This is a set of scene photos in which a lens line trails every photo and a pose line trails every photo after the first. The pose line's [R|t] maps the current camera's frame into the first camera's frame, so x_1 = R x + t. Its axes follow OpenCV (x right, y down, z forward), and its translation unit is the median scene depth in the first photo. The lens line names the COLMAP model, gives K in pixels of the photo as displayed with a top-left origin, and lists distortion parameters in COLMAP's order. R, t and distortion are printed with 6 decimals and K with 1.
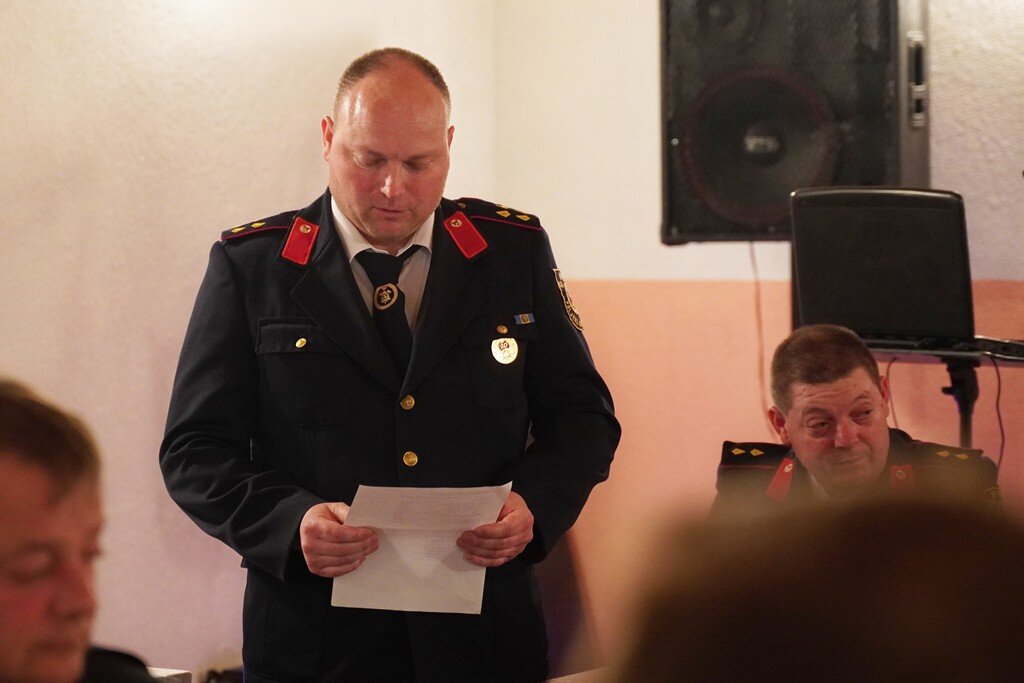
lens RADIAL K [[3348.2, 0, 512.0], [0, 3348.2, 341.5], [0, 0, 1]] dist [0.003942, -2.795349]
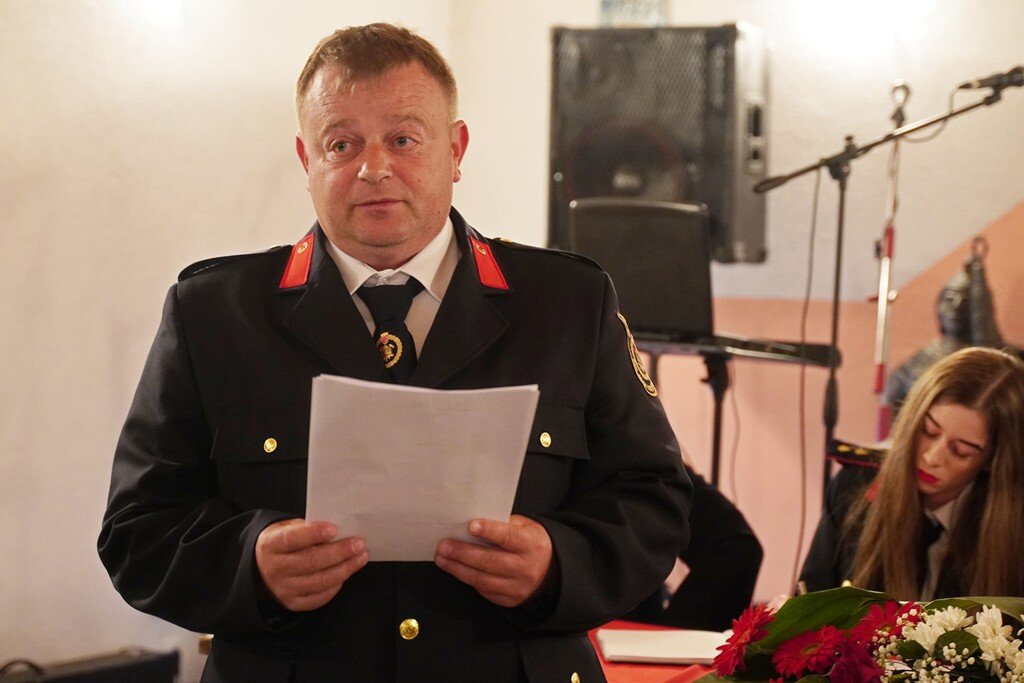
lens RADIAL K [[2328.6, 0, 512.0], [0, 2328.6, 341.5], [0, 0, 1]] dist [0.266294, -0.078631]
pose [[0.997916, 0.031680, 0.056209, -0.014277], [-0.032317, 0.999423, 0.010449, -0.008244], [-0.055846, -0.012244, 0.998364, 0.160379]]
